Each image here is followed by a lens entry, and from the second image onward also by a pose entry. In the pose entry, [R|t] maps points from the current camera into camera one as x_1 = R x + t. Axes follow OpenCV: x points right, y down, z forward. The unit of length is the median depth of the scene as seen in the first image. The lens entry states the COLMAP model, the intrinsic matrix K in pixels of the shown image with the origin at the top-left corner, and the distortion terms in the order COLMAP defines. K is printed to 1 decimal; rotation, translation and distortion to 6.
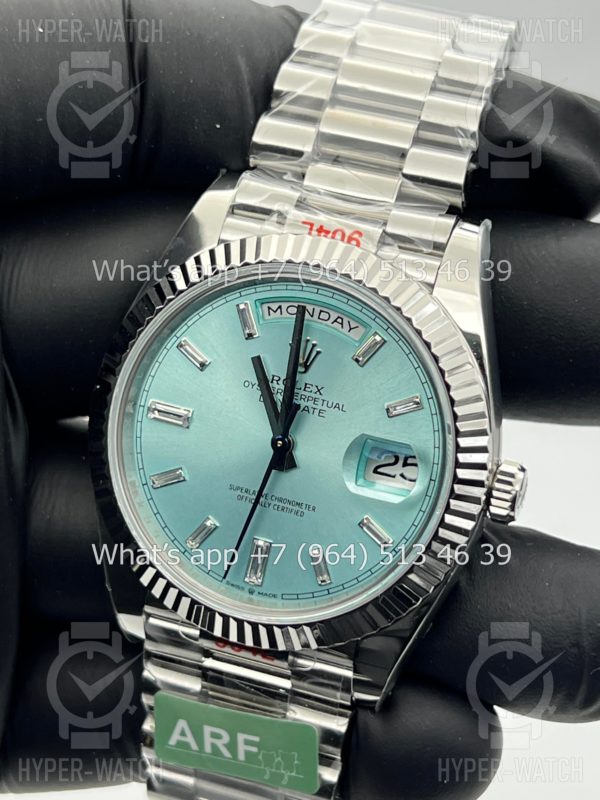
lens RADIAL K [[1829.4, 0, 299.0], [0, 1829.4, 405.1], [0, 0, 1]] dist [0.057860, 0.000000]
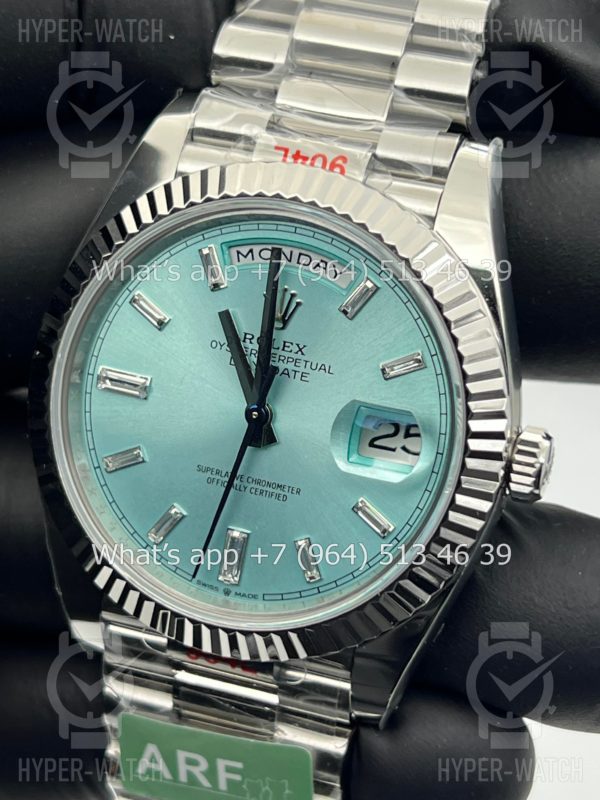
lens RADIAL K [[1829.4, 0, 289.0], [0, 1829.4, 414.1], [0, 0, 1]] dist [0.057860, 0.000000]
pose [[0.999542, -0.027421, -0.012765, 0.015324], [0.027647, 0.999459, 0.017835, 0.006281], [0.012269, -0.018180, 0.999759, 0.164971]]
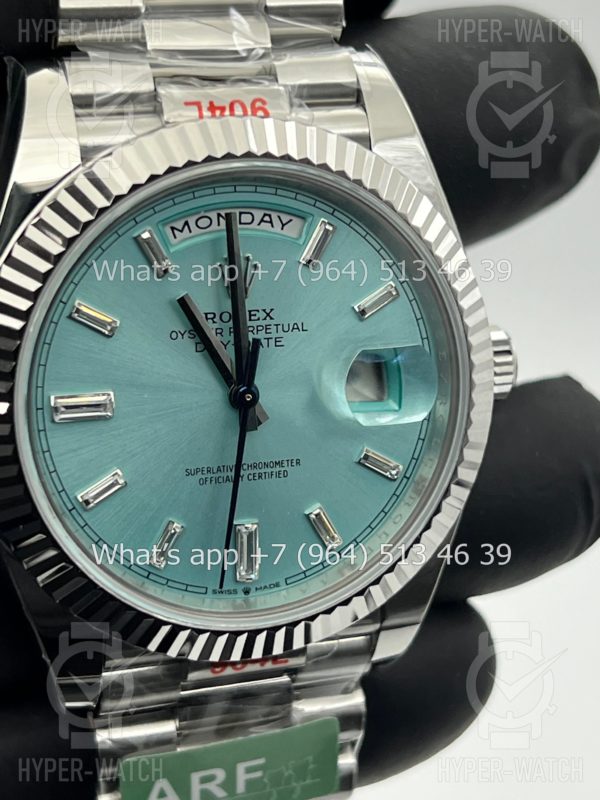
lens RADIAL K [[1829.4, 0, 294.8], [0, 1829.4, 396.3], [0, 0, 1]] dist [0.057860, 0.000000]
pose [[0.797016, -0.322699, 0.510520, -0.376432], [0.255896, 0.946100, 0.198527, -0.122918], [-0.547067, -0.027589, 0.836634, 0.350301]]
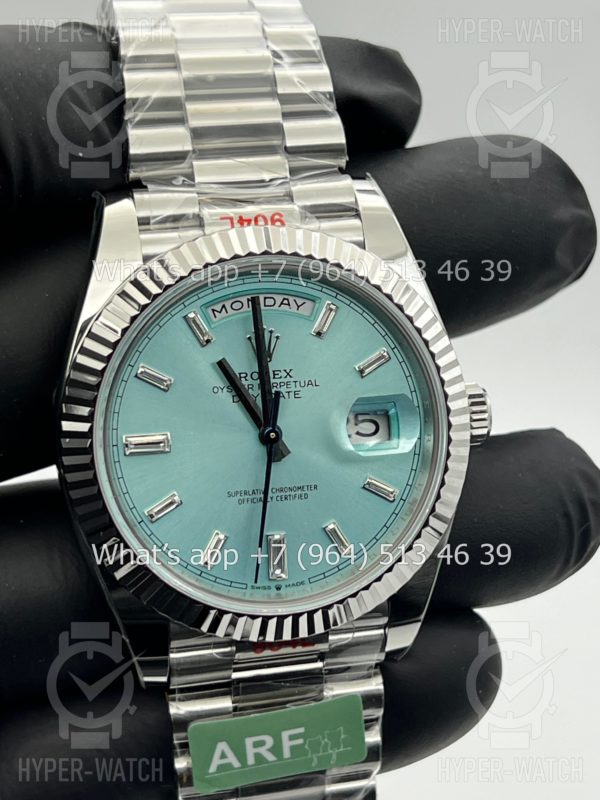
lens RADIAL K [[1829.4, 0, 303.0], [0, 1829.4, 395.2], [0, 0, 1]] dist [0.057860, 0.000000]
pose [[0.849845, -0.291936, 0.438791, -0.423037], [0.294146, 0.953566, 0.064728, -0.058886], [-0.437312, 0.074059, 0.896255, 0.092432]]
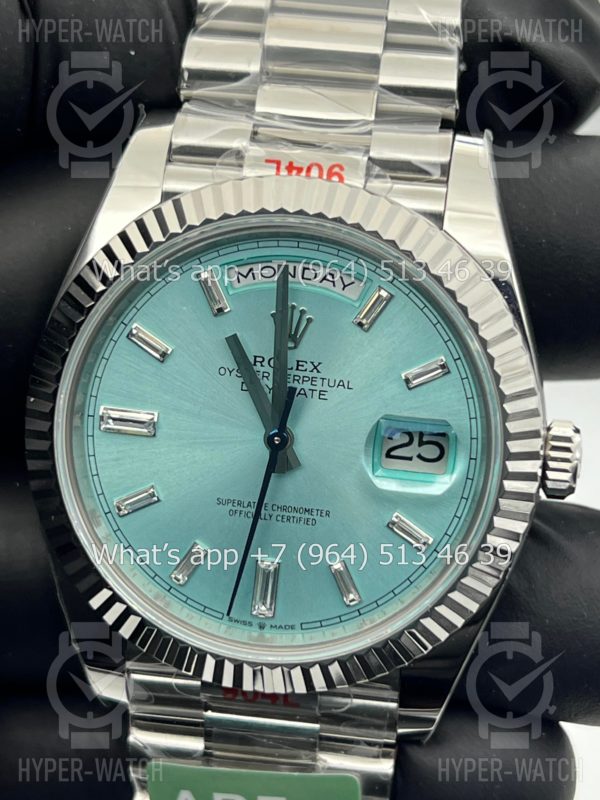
lens RADIAL K [[1829.4, 0, 295.8], [0, 1829.4, 404.8], [0, 0, 1]] dist [0.057860, 0.000000]
pose [[0.981106, -0.137237, 0.136370, -0.108041], [0.132655, 0.990264, 0.042182, -0.026440], [-0.140831, -0.023295, 0.989759, 0.204464]]
